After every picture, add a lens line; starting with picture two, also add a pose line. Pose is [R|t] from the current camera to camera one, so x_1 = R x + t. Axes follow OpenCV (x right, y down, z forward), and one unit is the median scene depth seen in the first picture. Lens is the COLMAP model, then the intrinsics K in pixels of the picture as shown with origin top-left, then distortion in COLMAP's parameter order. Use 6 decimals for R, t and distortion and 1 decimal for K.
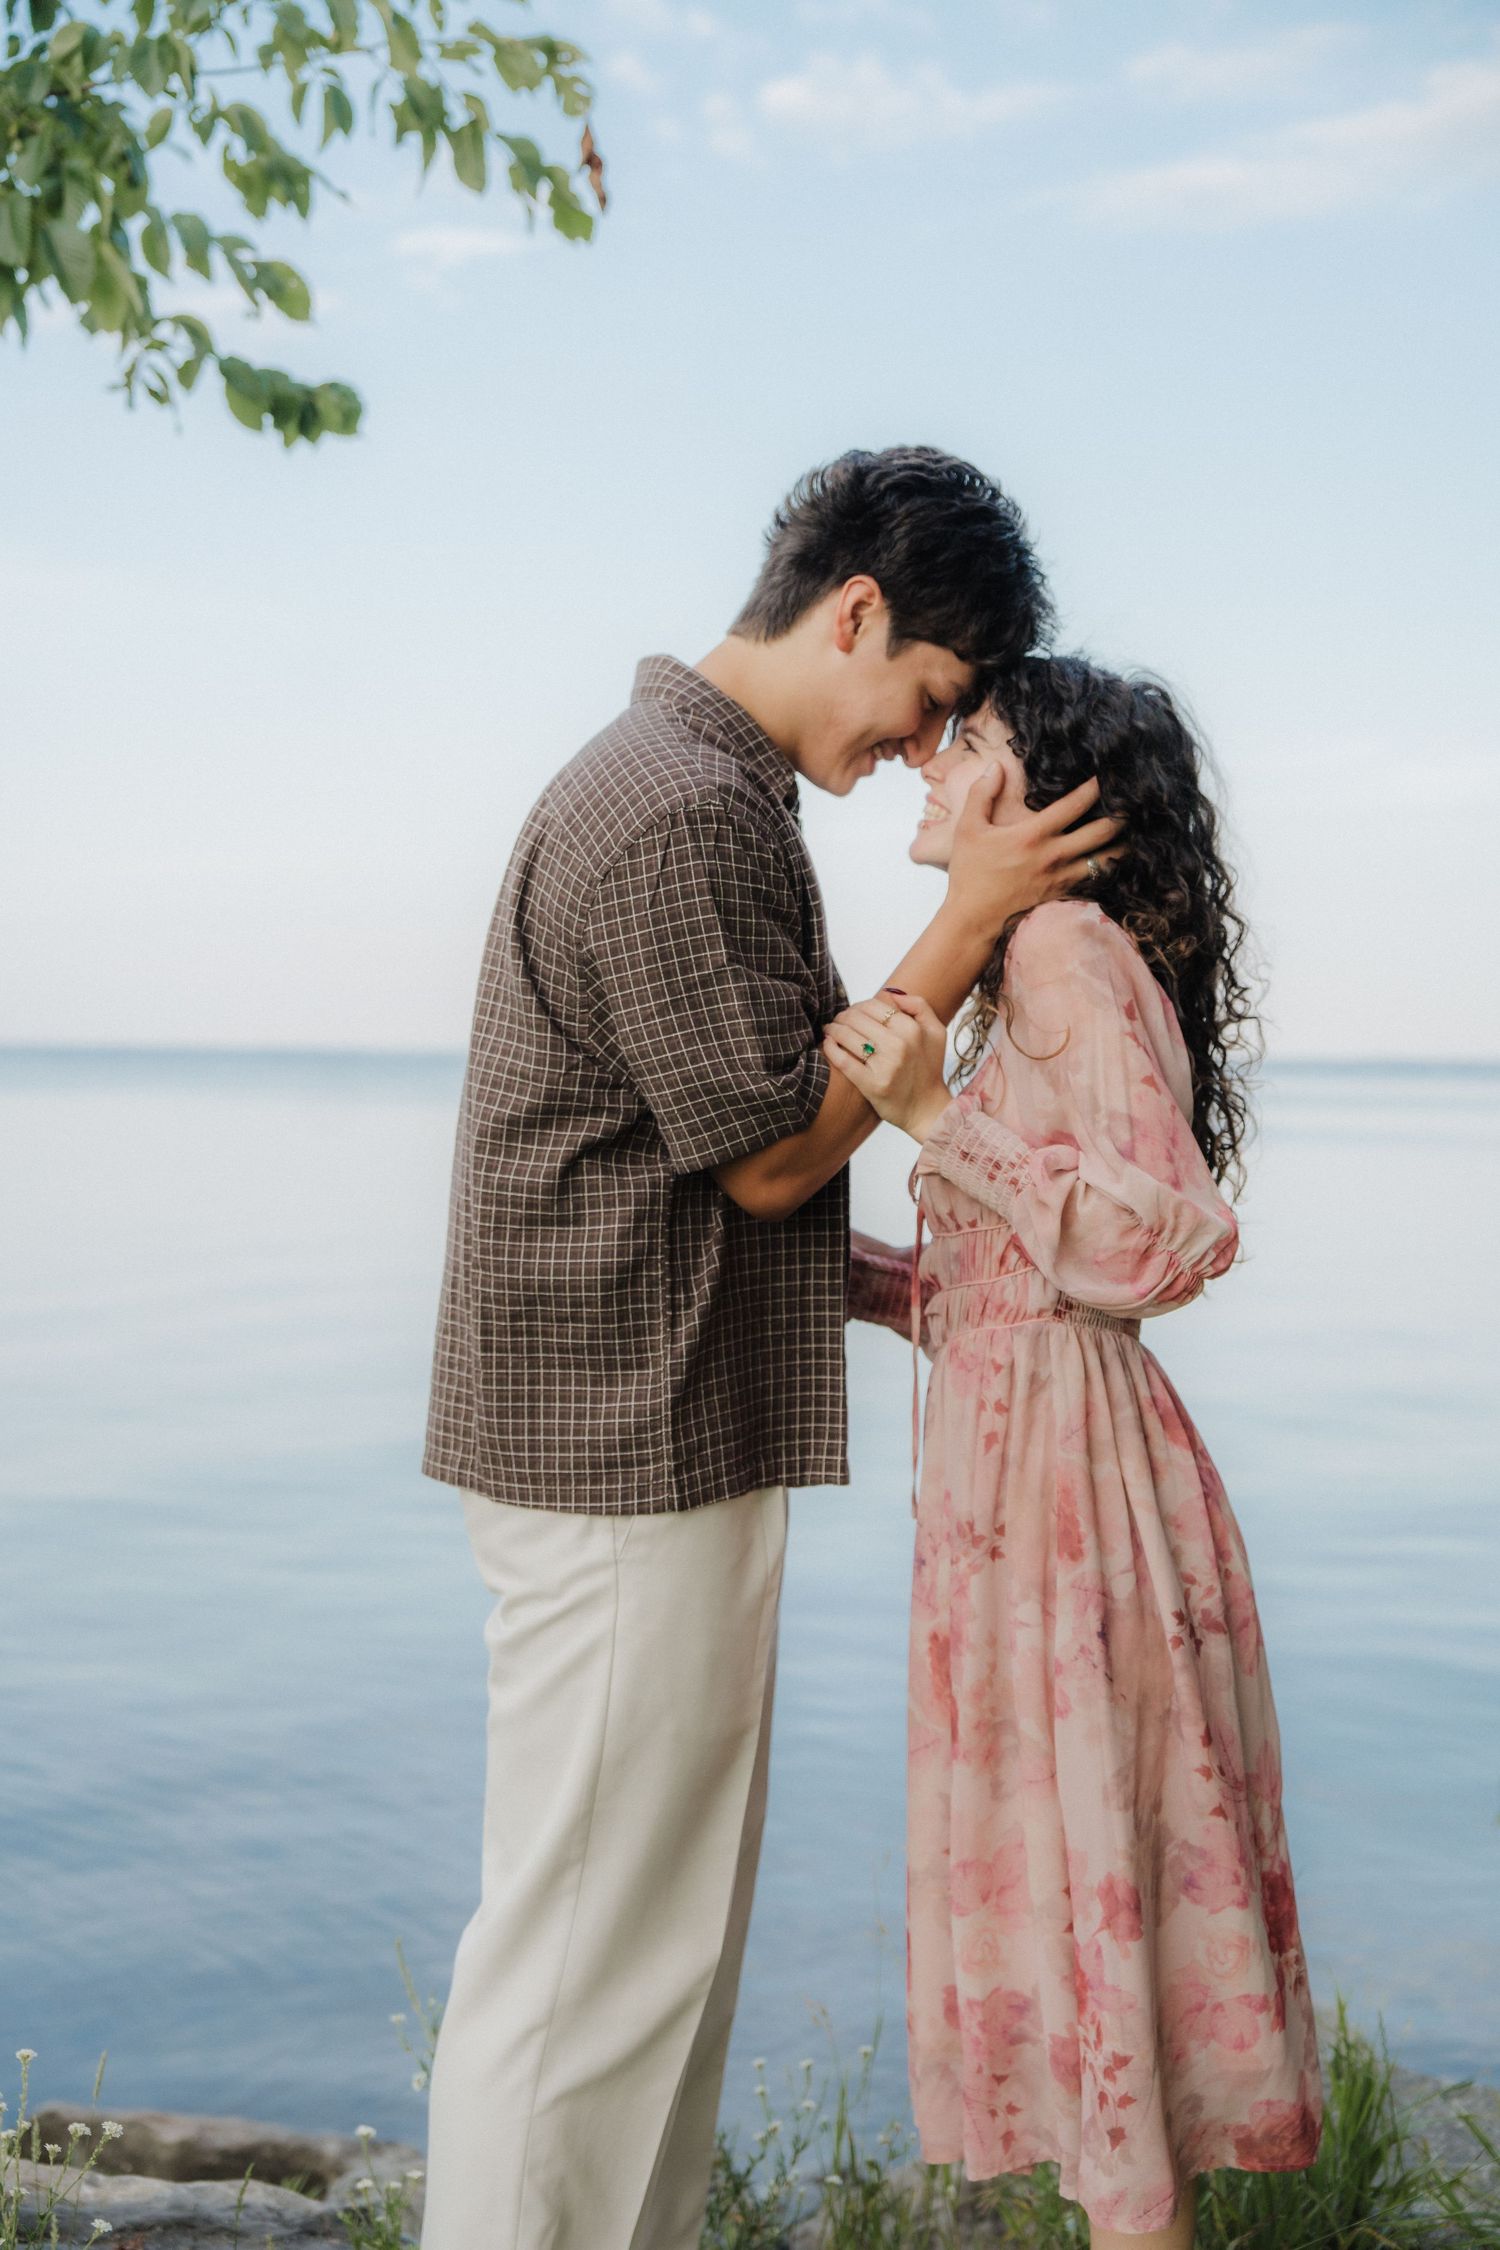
lens RADIAL K [[2772.0, 0, 743.2], [0, 2772.0, 1150.7], [0, 0, 1]] dist [0.021108, -0.011991]
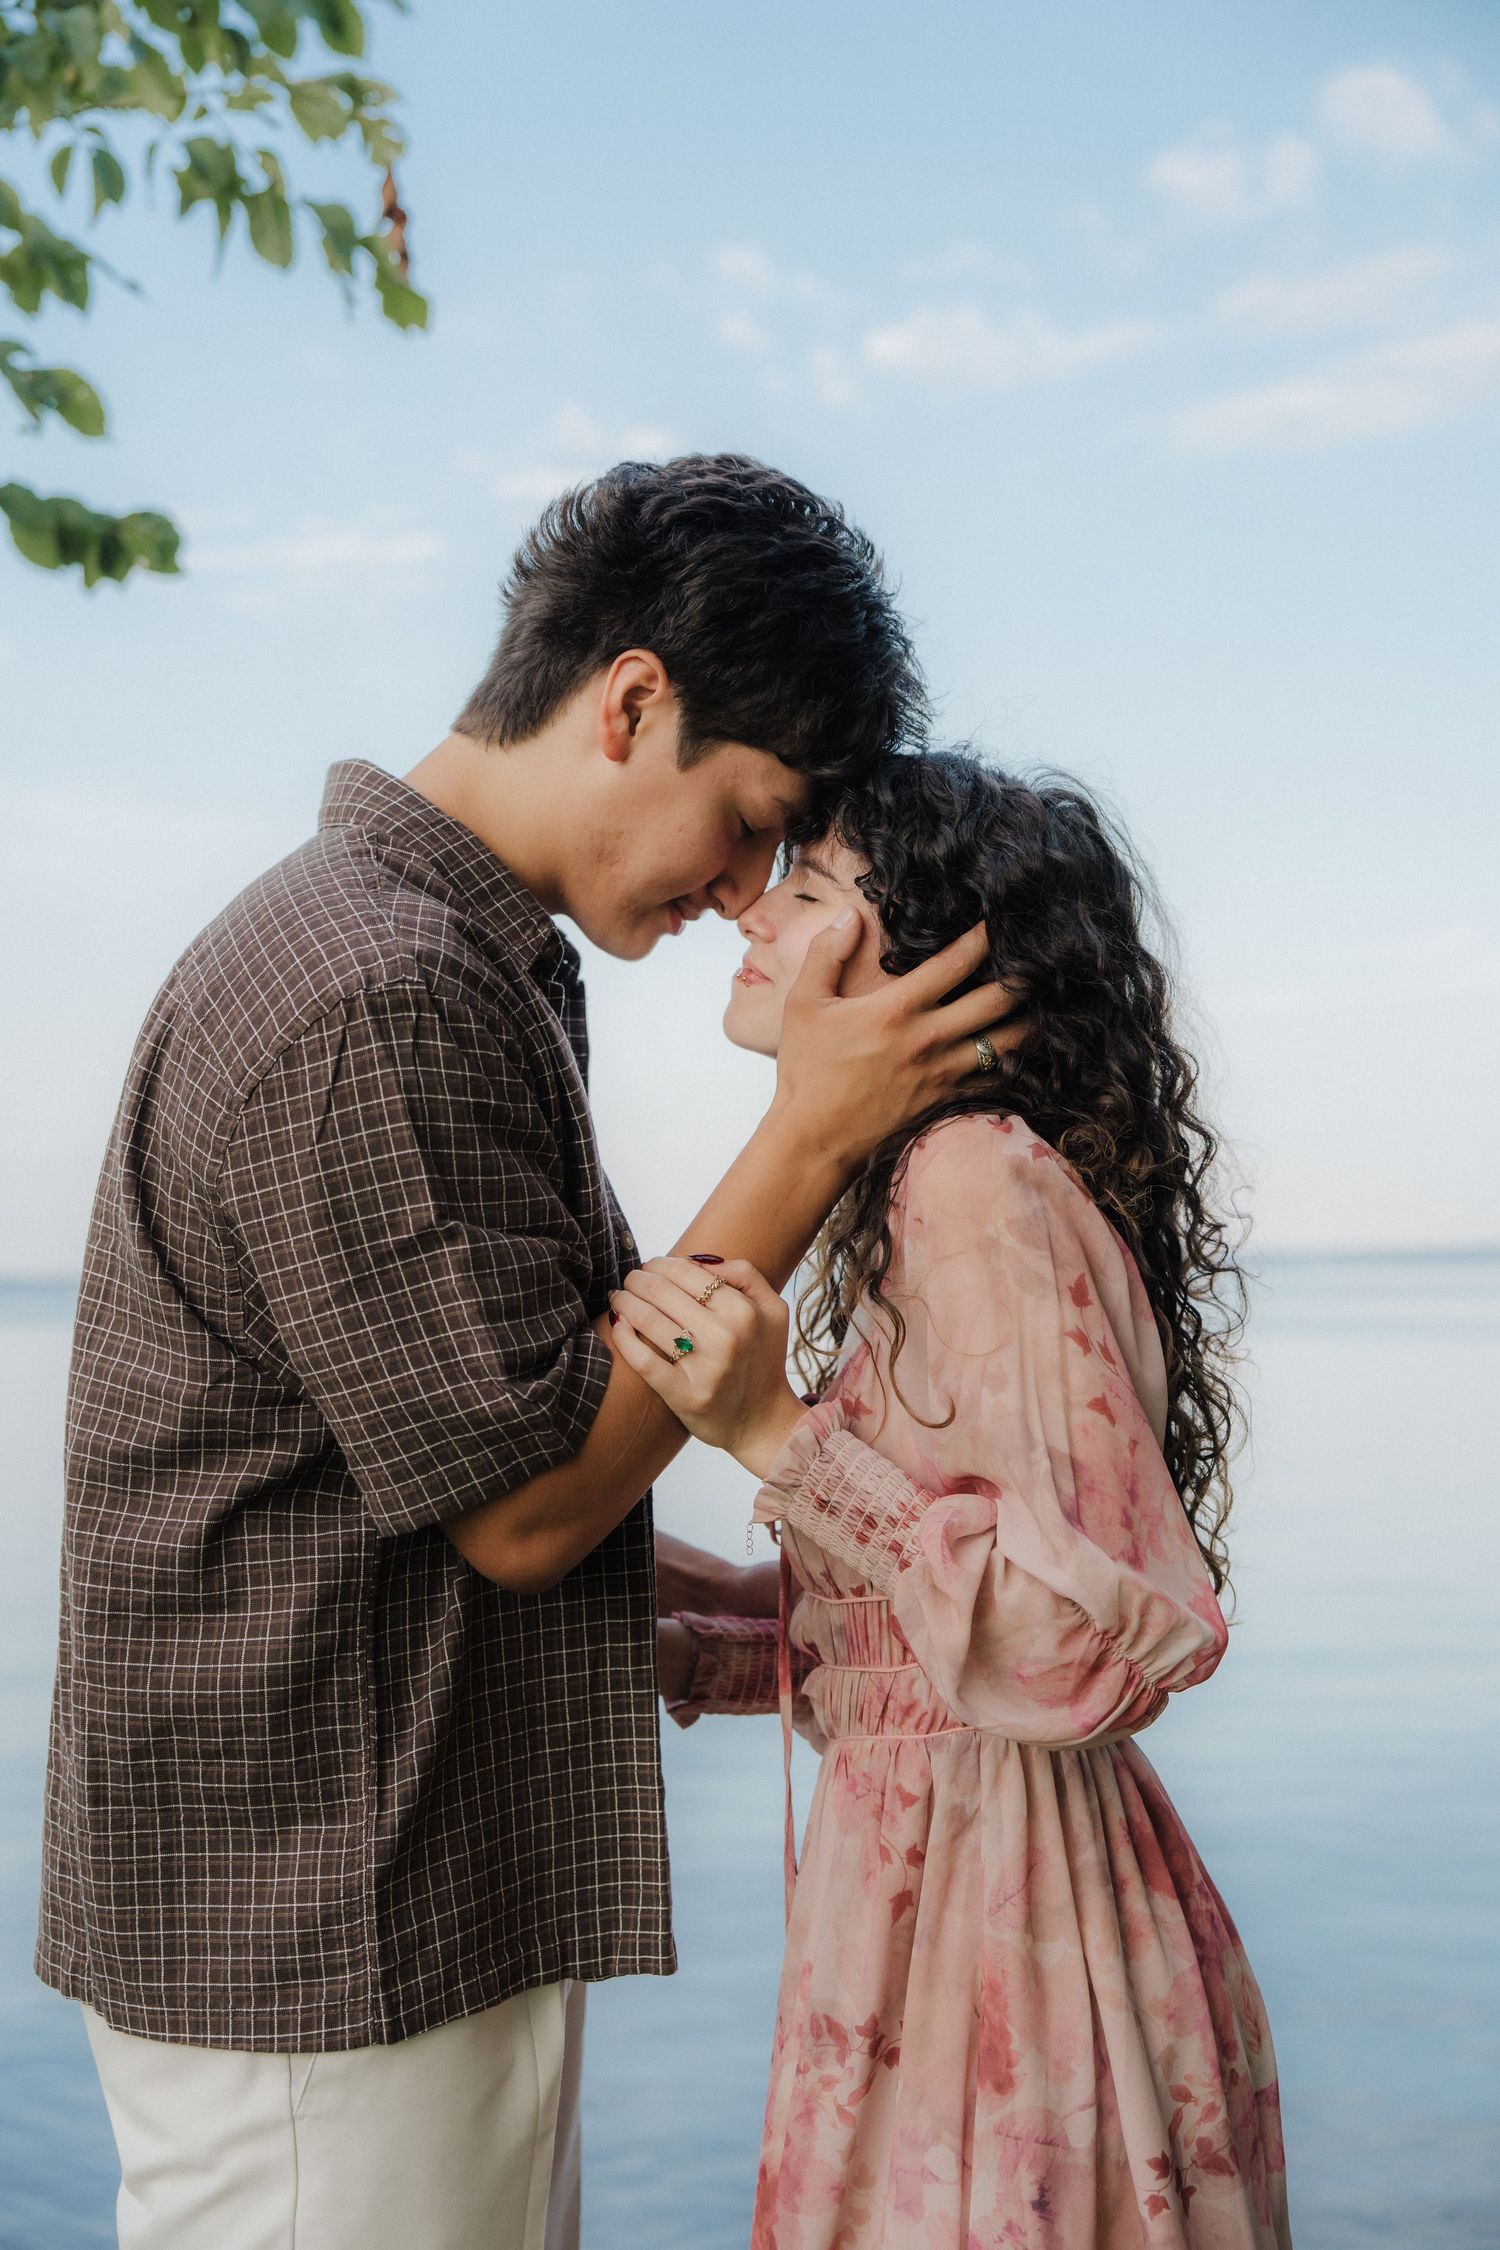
lens RADIAL K [[2637.2, 0, 750.0], [0, 2637.2, 1125.0], [0, 0, 1]] dist [0.058668, -0.312323]
pose [[0.999101, -0.029698, -0.030245, 0.086784], [0.027154, 0.996318, -0.081325, -0.034135], [0.032549, 0.080431, 0.996229, 0.351378]]
